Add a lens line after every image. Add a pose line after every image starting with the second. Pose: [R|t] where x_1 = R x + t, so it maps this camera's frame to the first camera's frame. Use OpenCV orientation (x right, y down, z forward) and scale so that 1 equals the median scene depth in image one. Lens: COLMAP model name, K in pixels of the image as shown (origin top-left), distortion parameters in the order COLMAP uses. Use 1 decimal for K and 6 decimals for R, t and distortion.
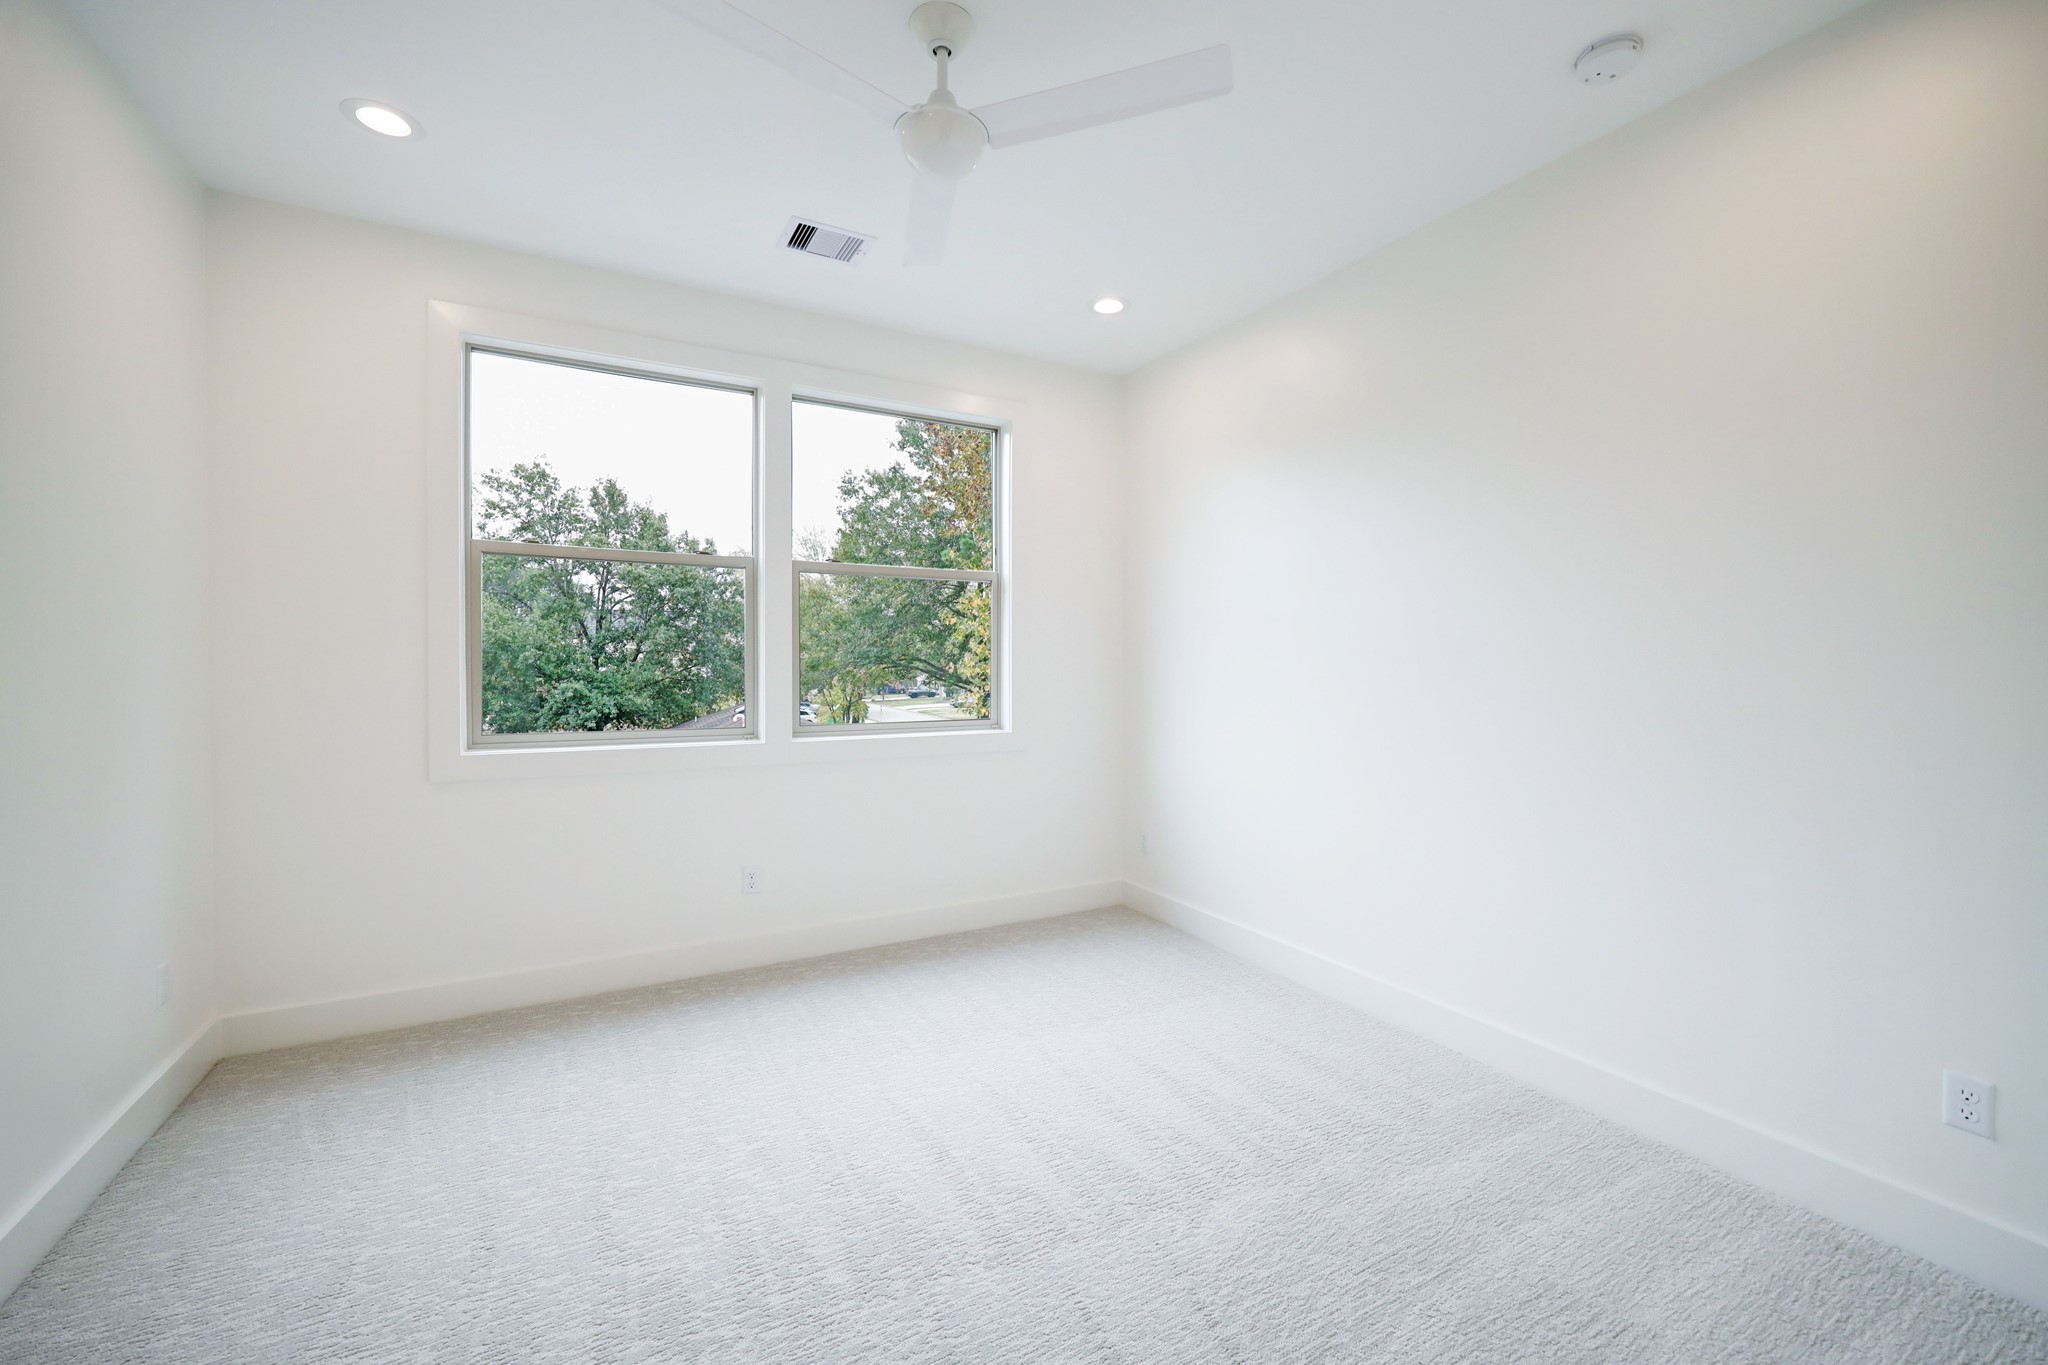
lens RADIAL K [[856.9, 0, 1030.0], [0, 856.9, 665.3], [0, 0, 1]] dist [-0.000496, 0.000062]
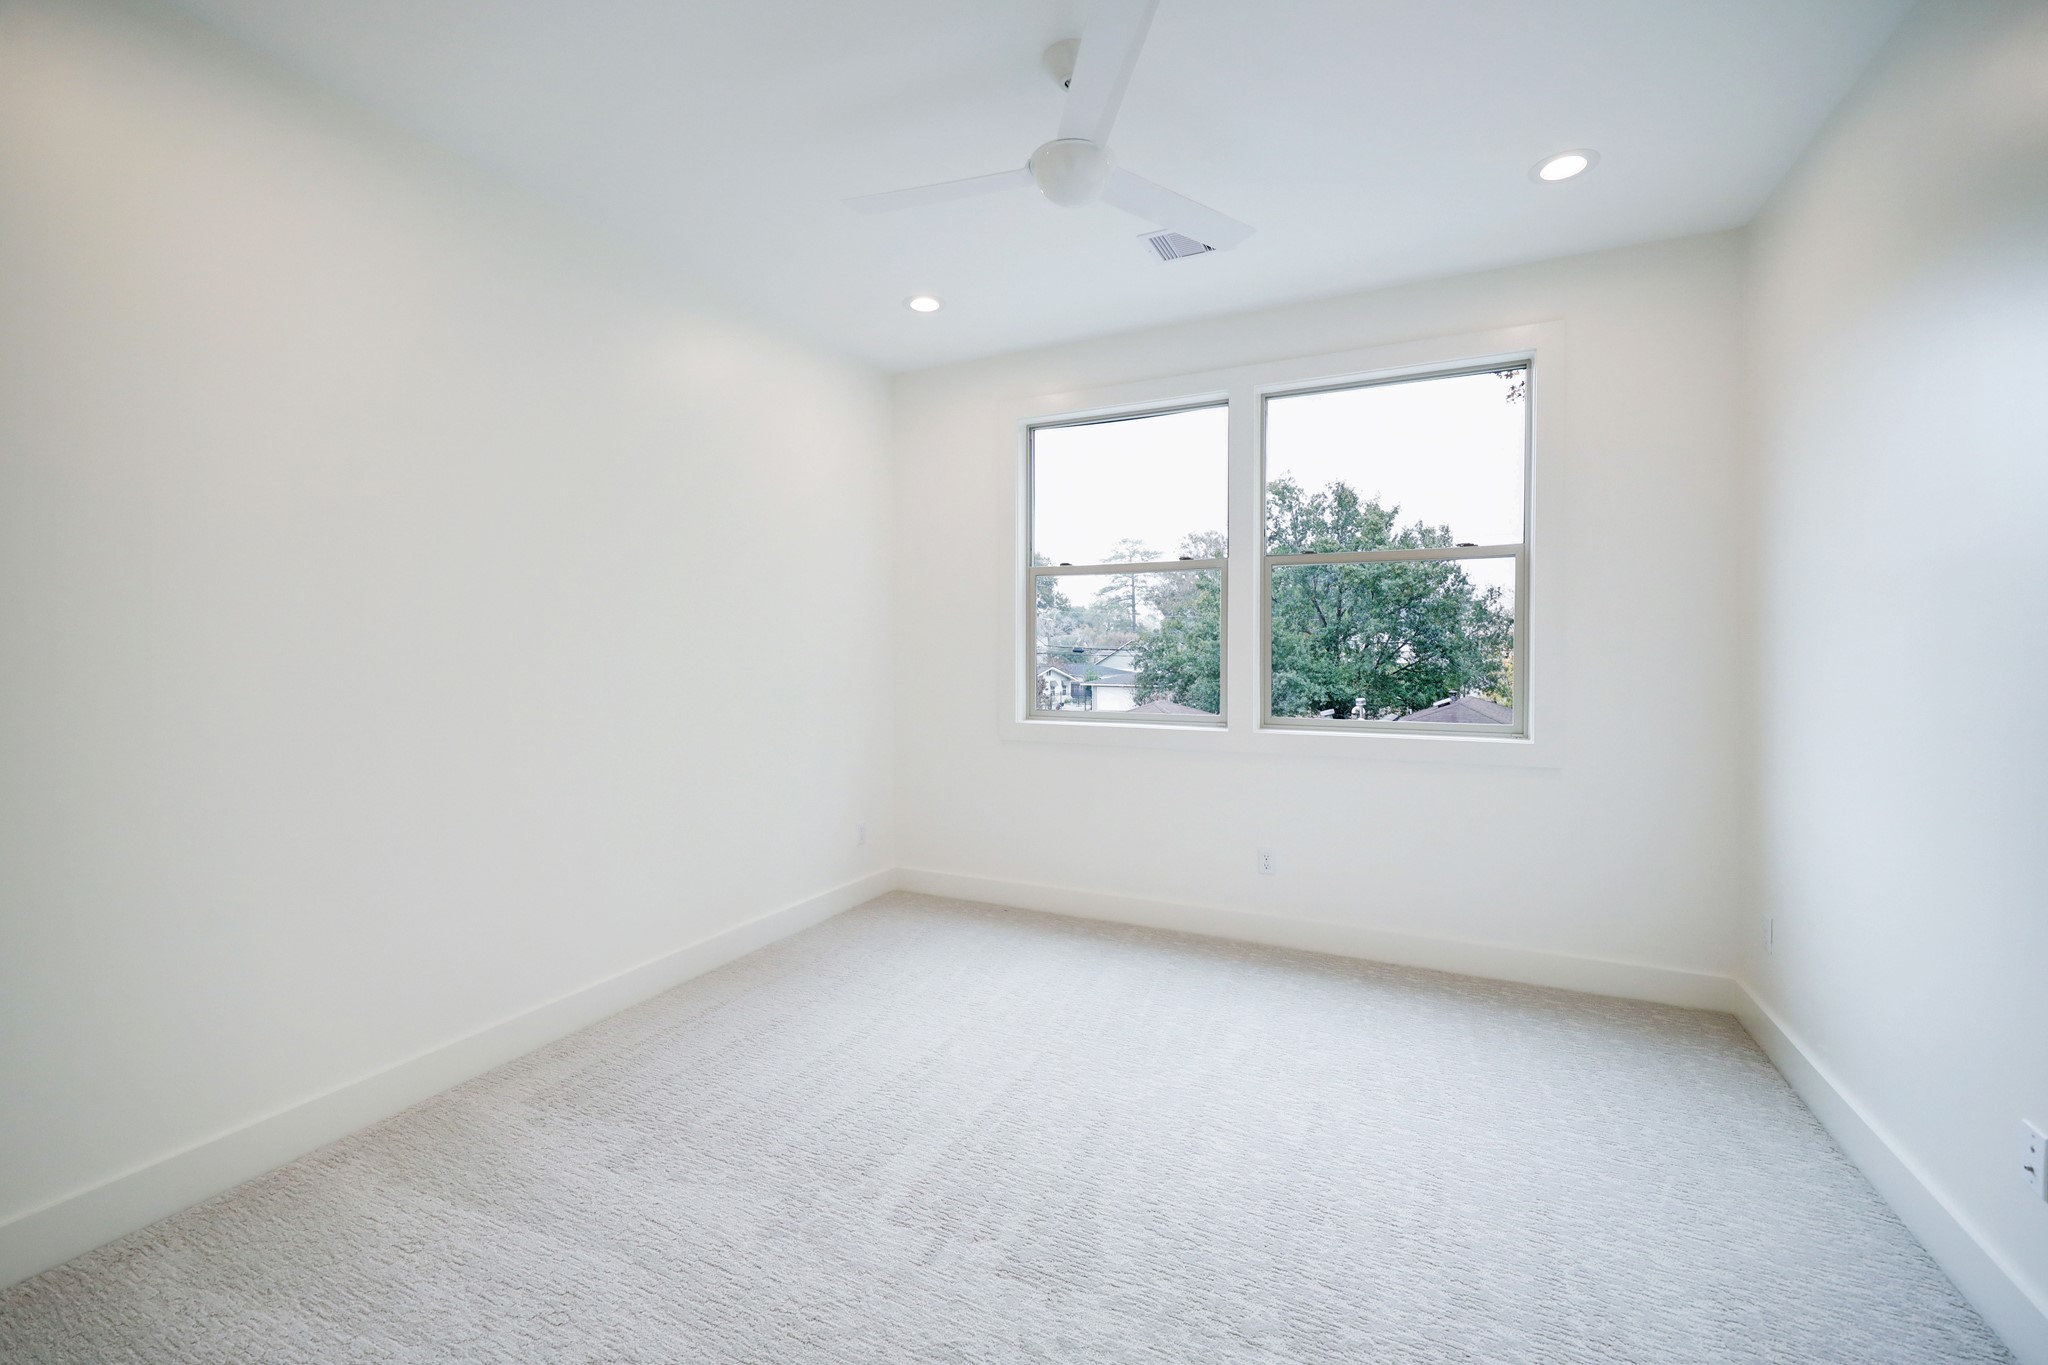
lens RADIAL K [[847.5, 0, 1018.9], [0, 847.5, 669.8], [0, 0, 1]] dist [0.003091, 0.000183]
pose [[0.550285, 0.016374, -0.834817, 0.184031], [-0.002557, 0.999836, 0.017925, -0.001660], [0.834973, -0.007729, 0.550236, 0.087516]]
